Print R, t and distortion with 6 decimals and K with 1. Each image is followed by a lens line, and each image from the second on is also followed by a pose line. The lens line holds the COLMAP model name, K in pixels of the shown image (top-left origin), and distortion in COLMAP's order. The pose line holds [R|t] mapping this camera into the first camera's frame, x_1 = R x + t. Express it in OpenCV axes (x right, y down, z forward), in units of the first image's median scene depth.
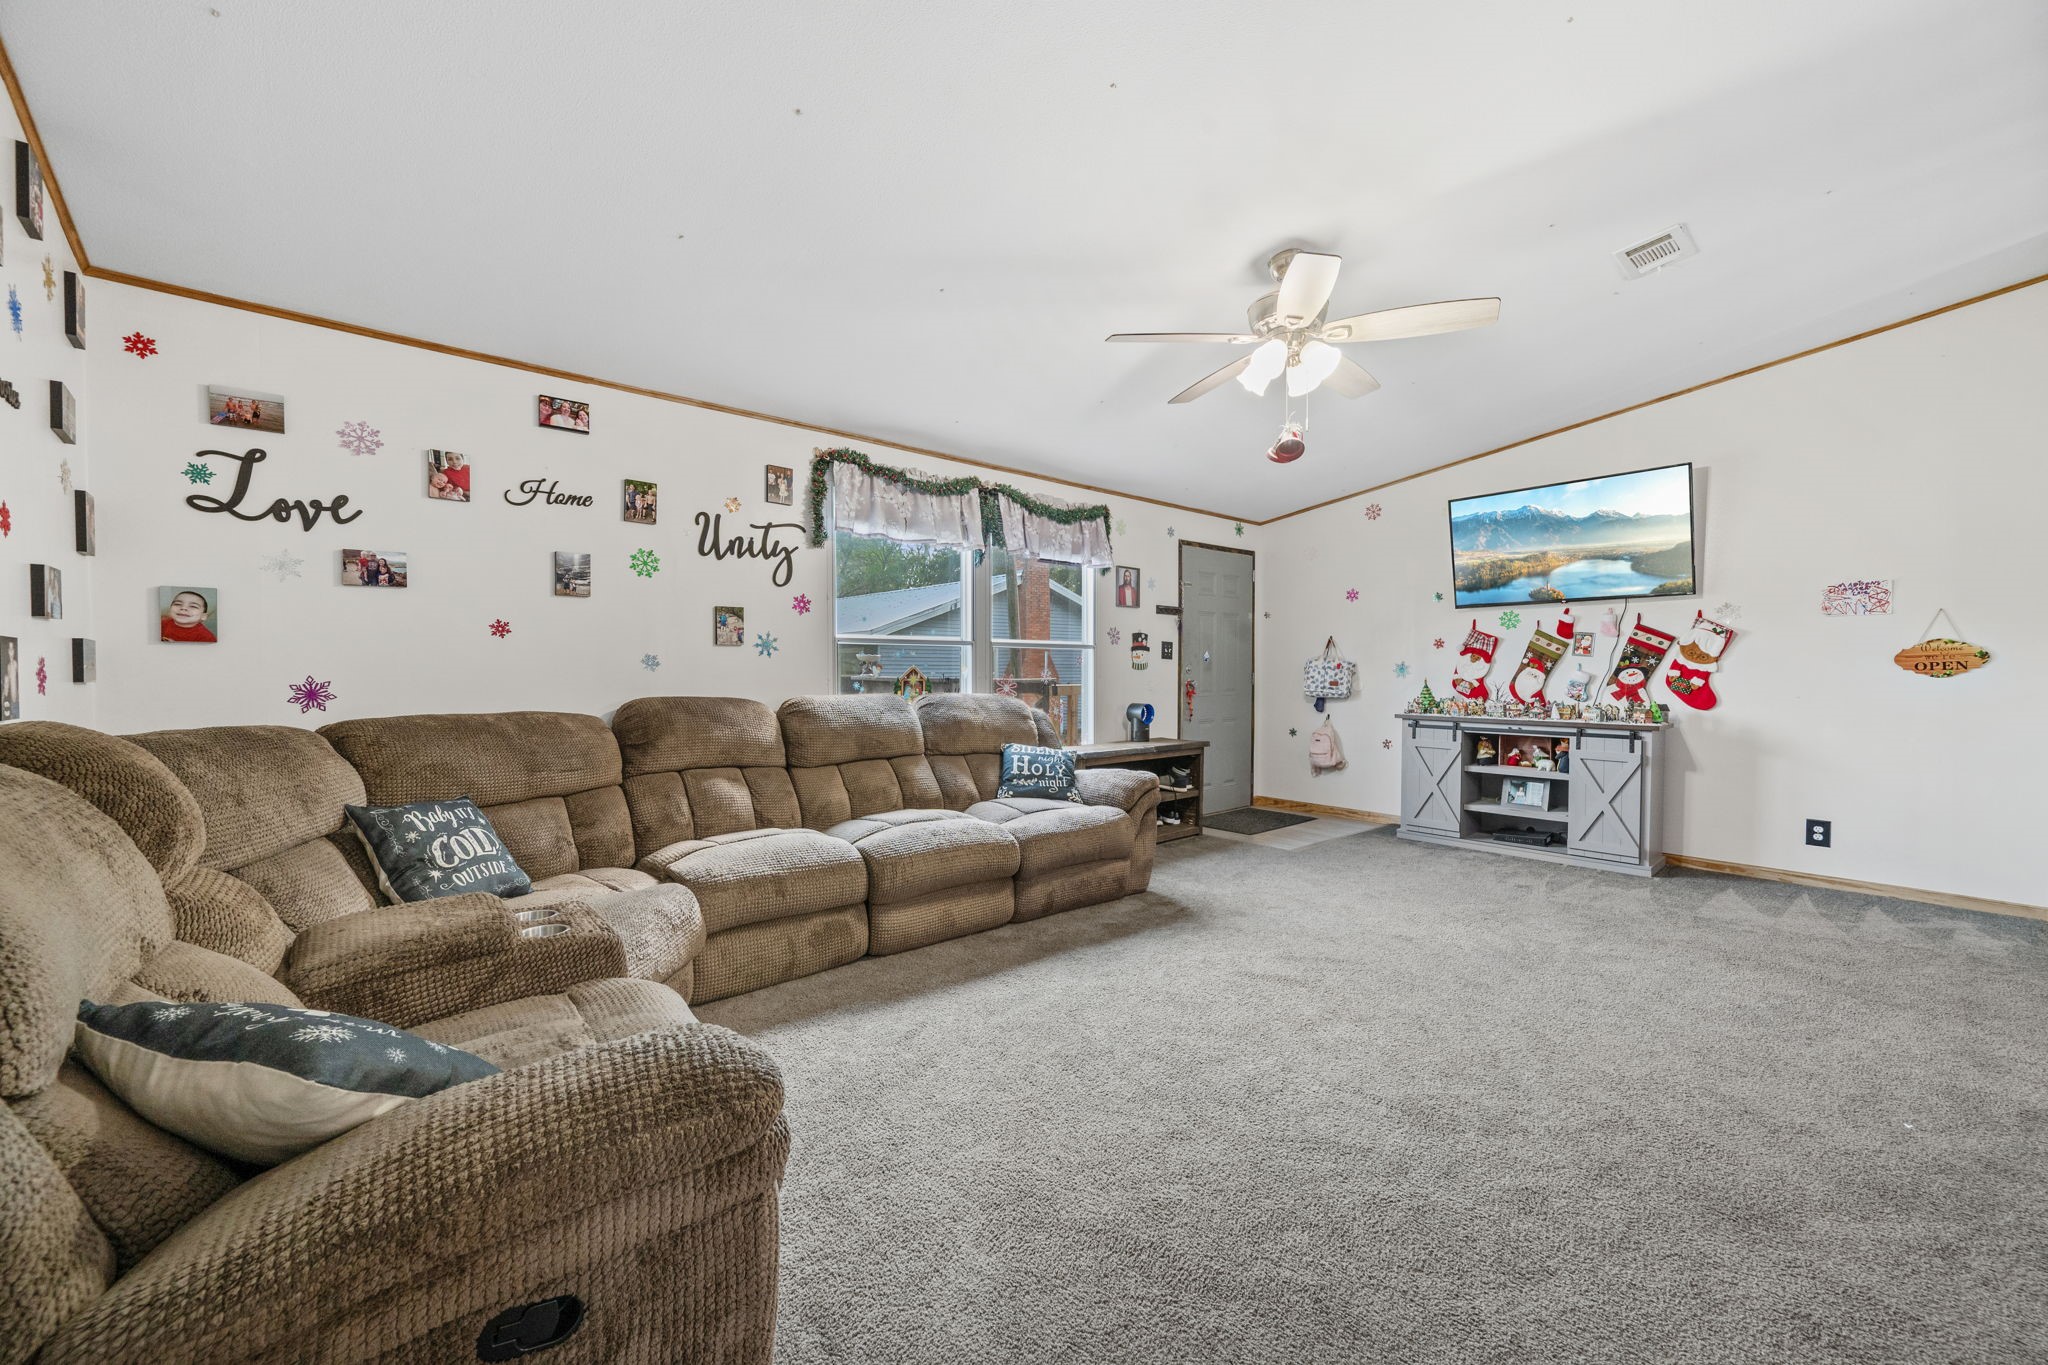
lens RADIAL K [[850.1, 0, 1006.3], [0, 850.1, 674.0], [0, 0, 1]] dist [-0.002707, 0.000489]
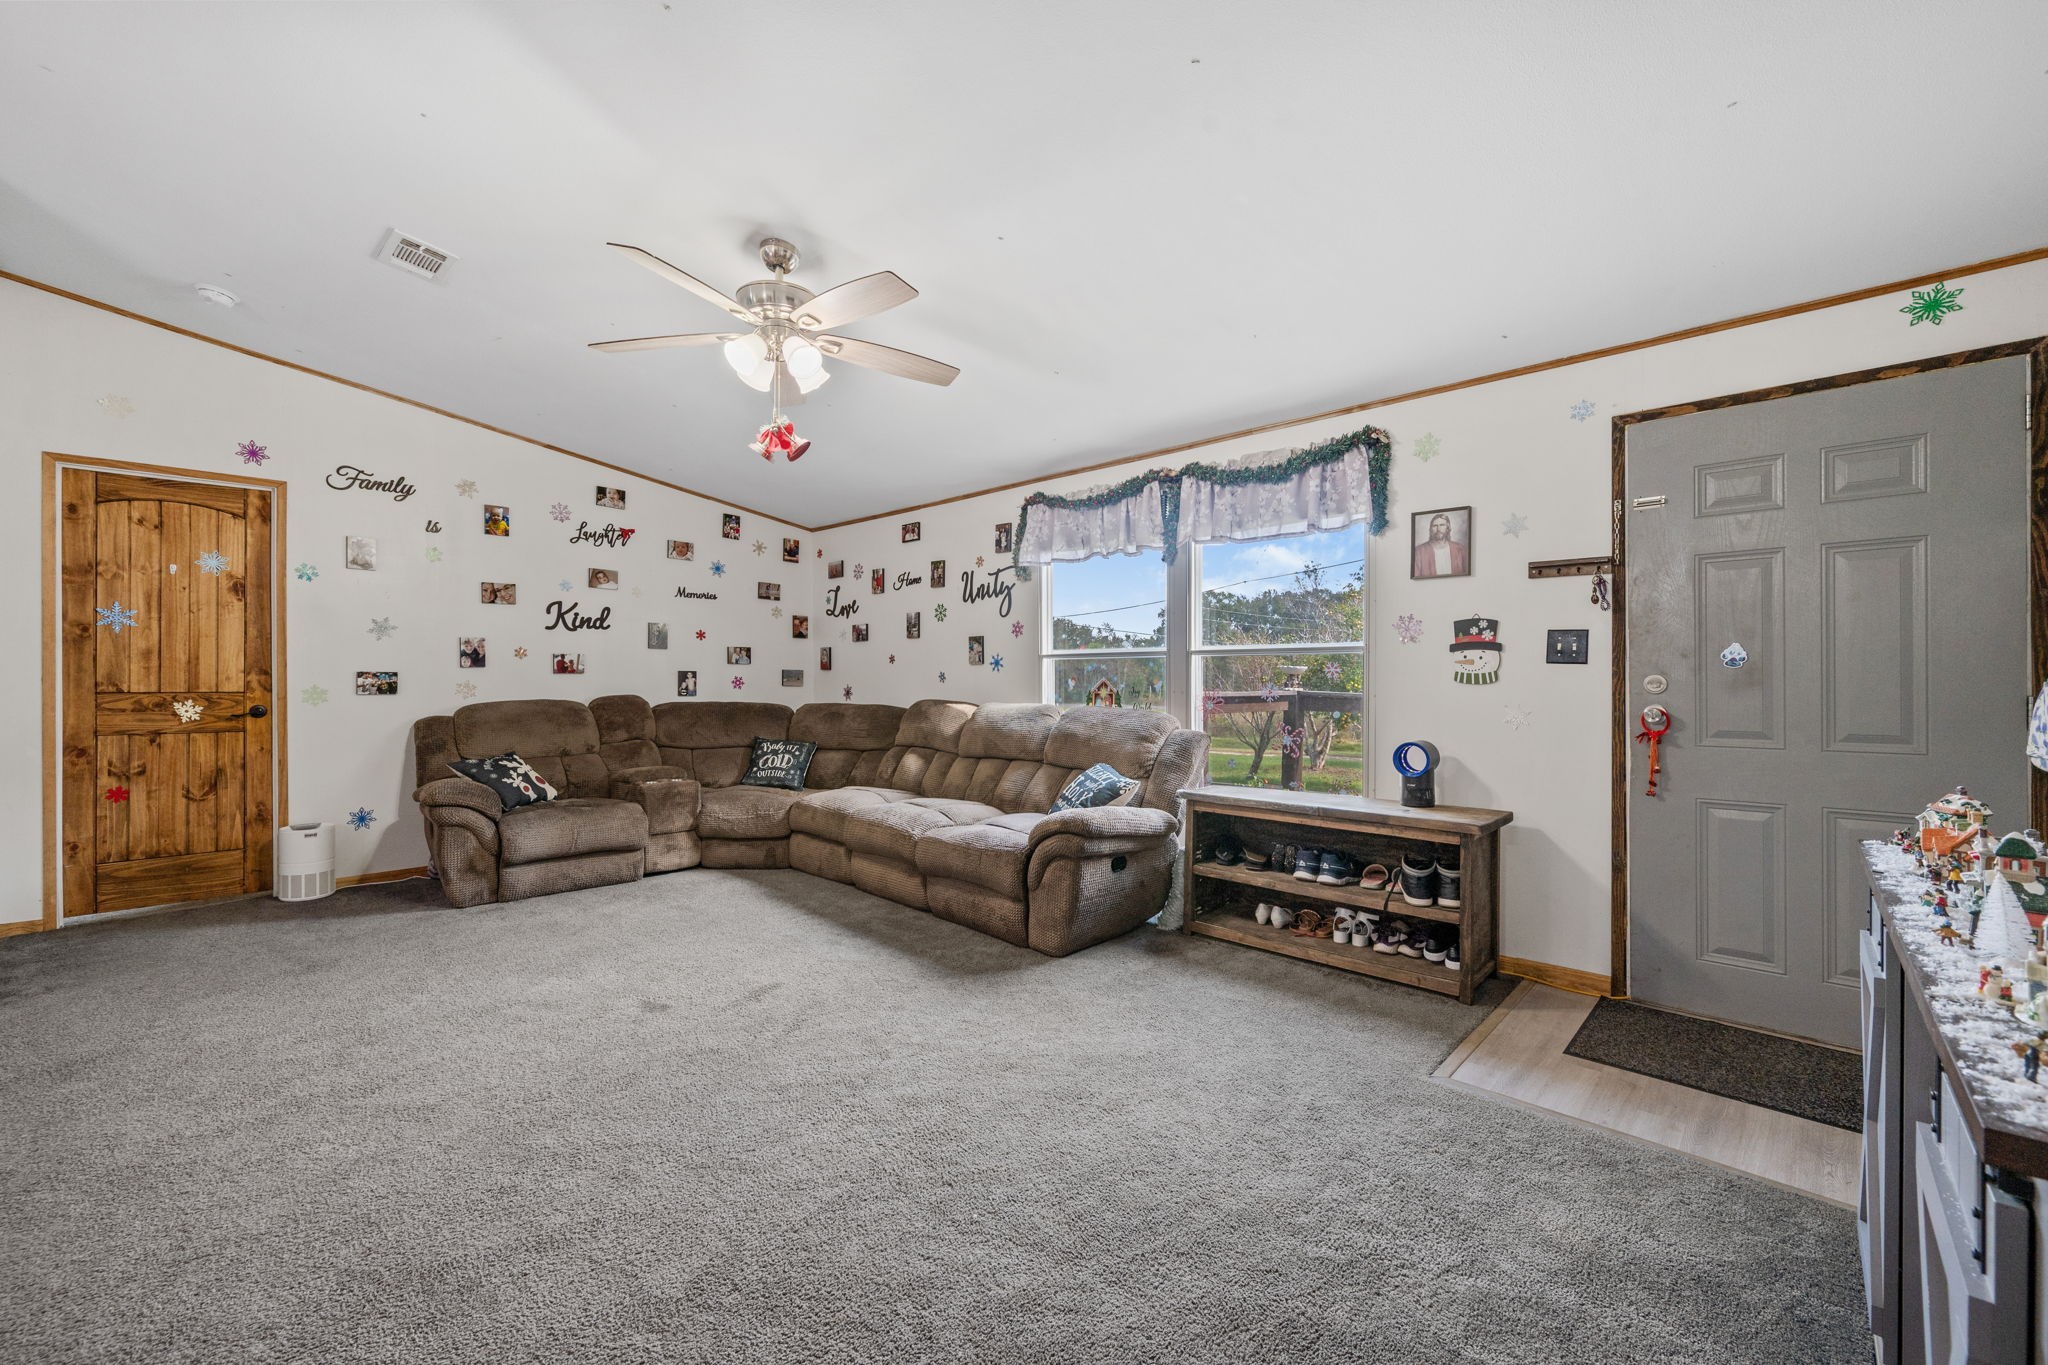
lens RADIAL K [[803.0, 0, 1038.5], [0, 803.0, 685.8], [0, 0, 1]] dist [0.001709, -0.000173]
pose [[0.091187, 0.003823, -0.995826, 0.960010], [-0.010886, 0.999937, 0.002842, -0.003046], [0.995774, 0.010581, 0.091223, 0.956024]]
